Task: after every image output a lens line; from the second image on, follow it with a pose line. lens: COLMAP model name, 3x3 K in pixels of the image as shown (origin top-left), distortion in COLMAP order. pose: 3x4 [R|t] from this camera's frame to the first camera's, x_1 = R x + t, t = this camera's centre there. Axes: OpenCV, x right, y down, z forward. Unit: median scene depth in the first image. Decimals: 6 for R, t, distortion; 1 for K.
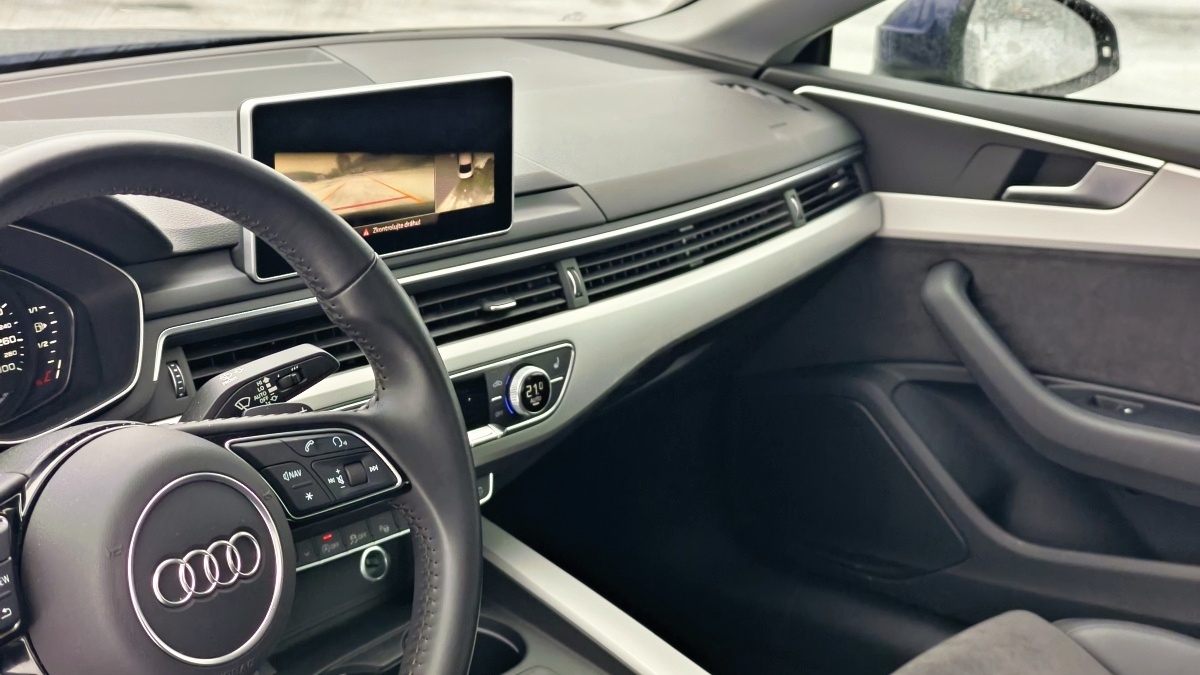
lens RADIAL K [[1772.6, 0, 600.9], [0, 1772.6, 307.2], [0, 0, 1]] dist [0.023198, 0.000000]
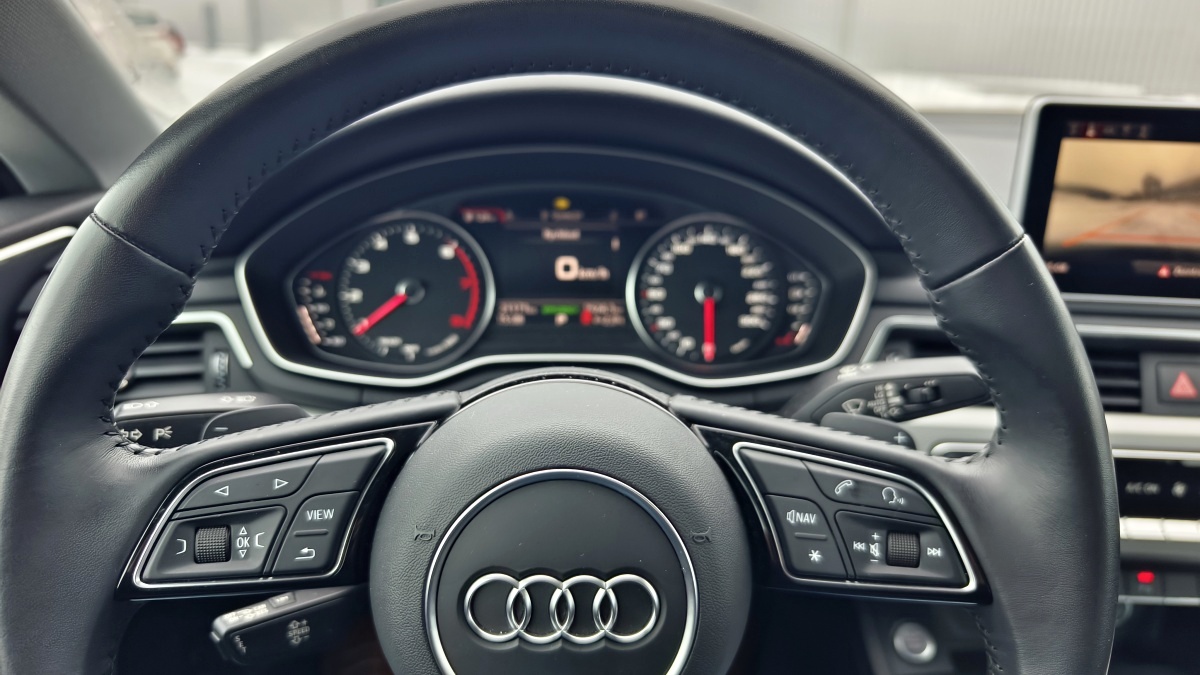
lens RADIAL K [[825.0, 0, 598.1], [0, 825.0, 347.3], [0, 0, 1]] dist [-0.045432, 0.003516]
pose [[0.618597, 0.237057, -0.749094, 0.003899], [-0.209833, 0.968615, 0.133248, 0.001089], [0.757171, 0.074757, 0.648925, 0.484633]]
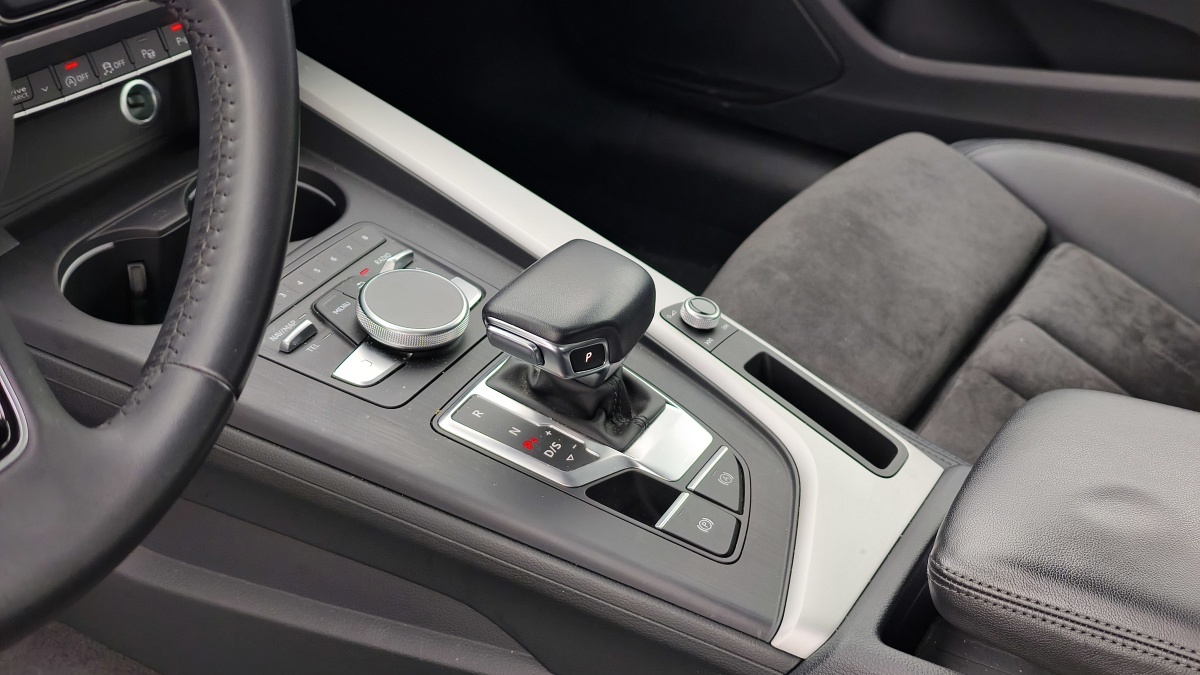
lens RADIAL K [[1772.6, 0, 606.3], [0, 1772.6, 292.9], [0, 0, 1]] dist [0.023198, 0.000000]
pose [[0.990992, -0.049439, 0.124459, -0.027536], [0.017502, 0.969203, 0.245640, 0.040460], [-0.132771, -0.241249, 0.961338, 0.217858]]
